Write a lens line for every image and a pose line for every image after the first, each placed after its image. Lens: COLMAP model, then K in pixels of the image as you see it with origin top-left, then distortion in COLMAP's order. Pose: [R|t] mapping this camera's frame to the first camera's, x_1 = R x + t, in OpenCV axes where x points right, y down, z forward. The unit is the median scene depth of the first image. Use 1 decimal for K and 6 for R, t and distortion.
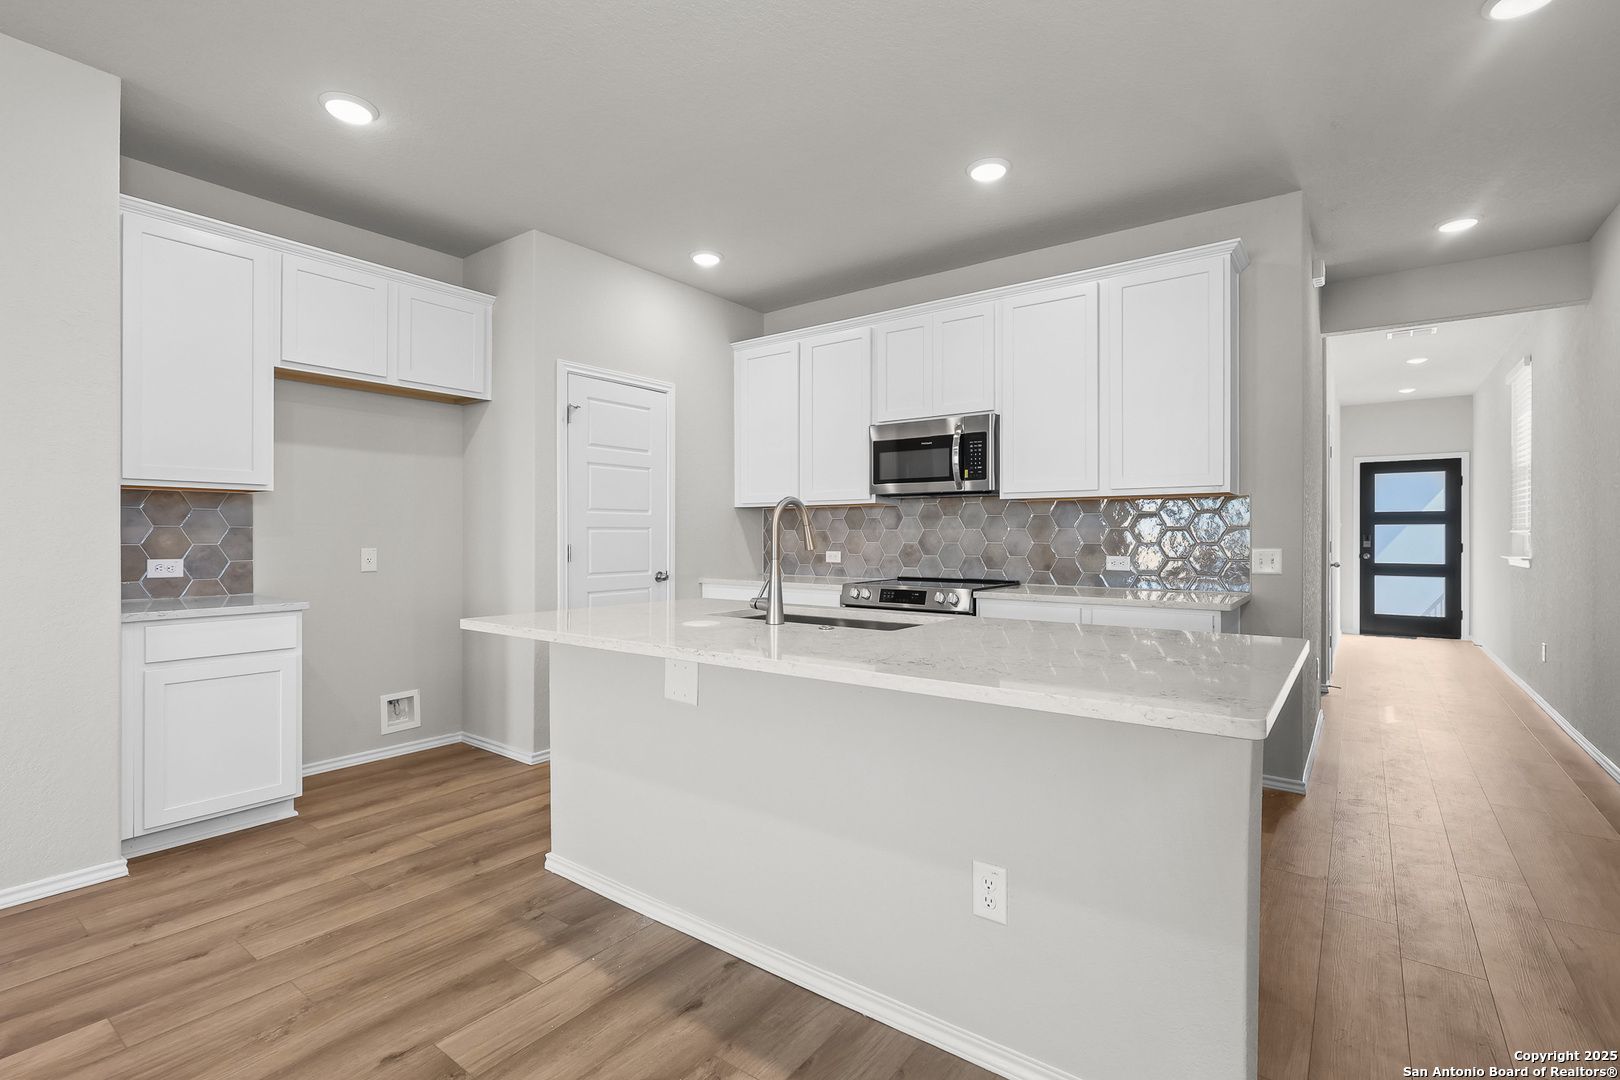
lens RADIAL K [[743.5, 0, 800.5], [0, 743.5, 541.1], [0, 0, 1]] dist [-0.001750, -0.000844]
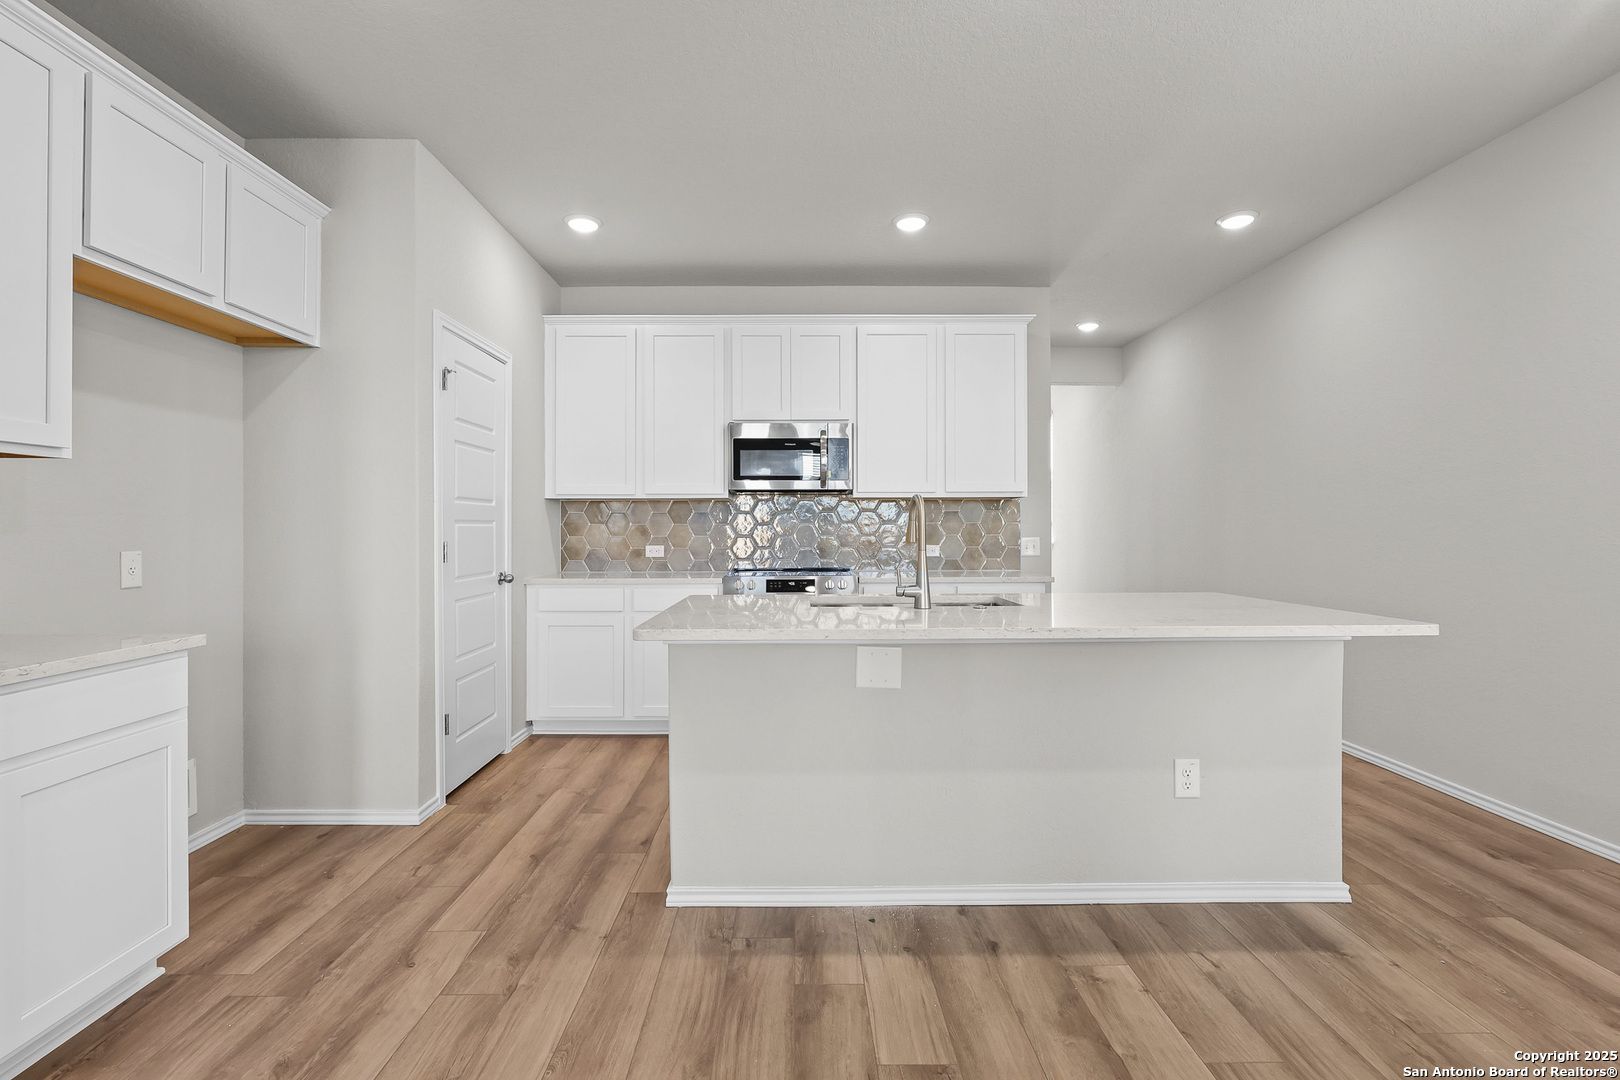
lens RADIAL K [[743.5, 0, 799.0], [0, 743.5, 535.0], [0, 0, 1]] dist [-0.001750, -0.000844]
pose [[0.794896, -0.007658, 0.606698, -0.571150], [0.007405, 0.999968, 0.002921, -0.002504], [-0.606701, 0.002171, 0.794927, 0.151012]]
